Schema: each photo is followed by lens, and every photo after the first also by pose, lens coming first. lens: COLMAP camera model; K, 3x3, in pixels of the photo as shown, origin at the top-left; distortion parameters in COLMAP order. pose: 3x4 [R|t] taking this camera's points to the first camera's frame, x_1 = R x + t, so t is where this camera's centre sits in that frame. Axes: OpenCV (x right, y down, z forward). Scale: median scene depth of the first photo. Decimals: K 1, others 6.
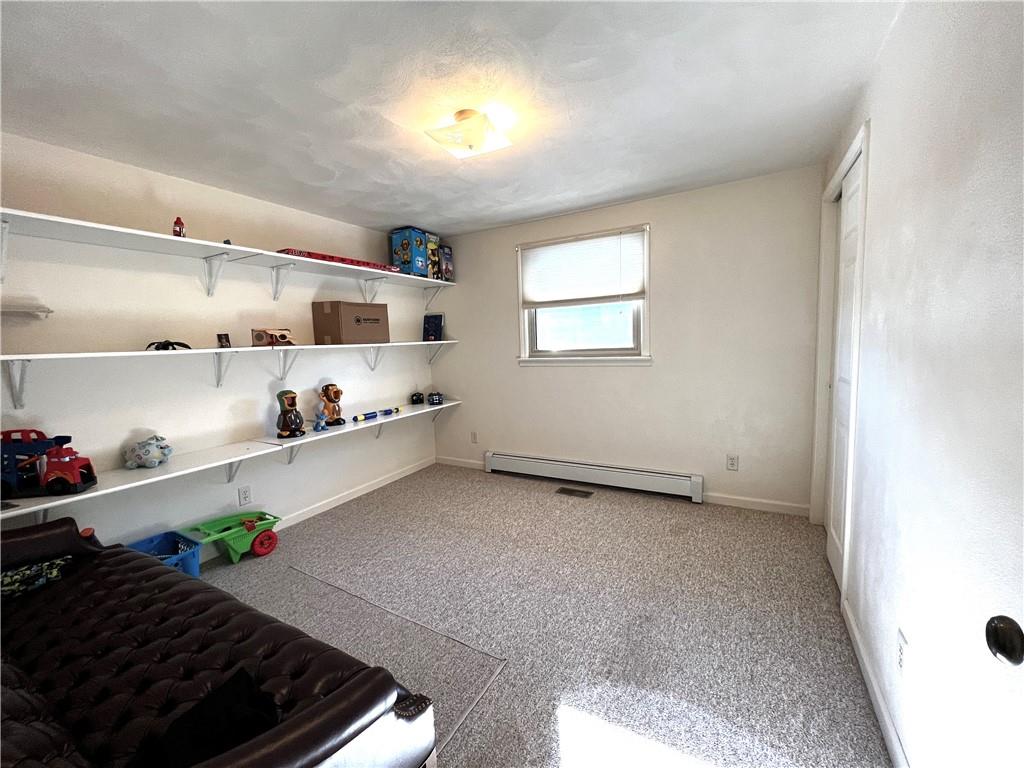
lens RADIAL K [[409.4, 0, 512.5], [0, 409.4, 383.3], [0, 0, 1]] dist [-0.002858, 0.000116]
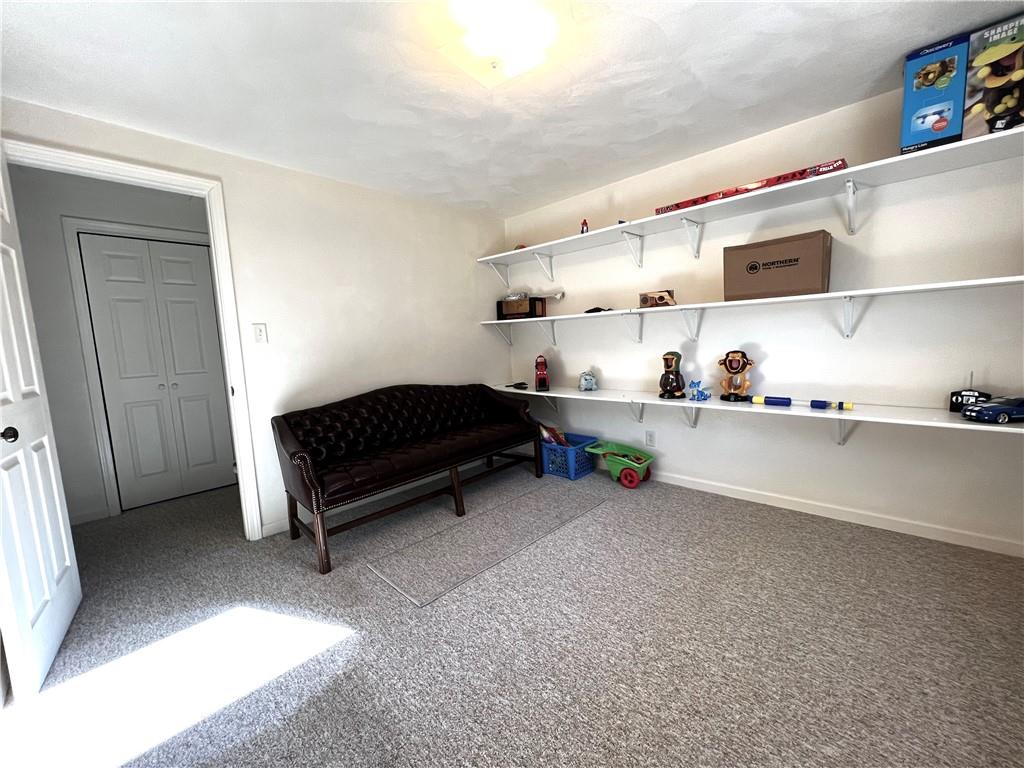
lens RADIAL K [[409.4, 0, 511.6], [0, 409.4, 382.8], [0, 0, 1]] dist [-0.002858, 0.000116]
pose [[-0.247393, 0.155914, -0.956288, 0.474797], [-0.048024, 0.983782, 0.172821, -0.056492], [0.967724, 0.088679, -0.235893, 0.784426]]
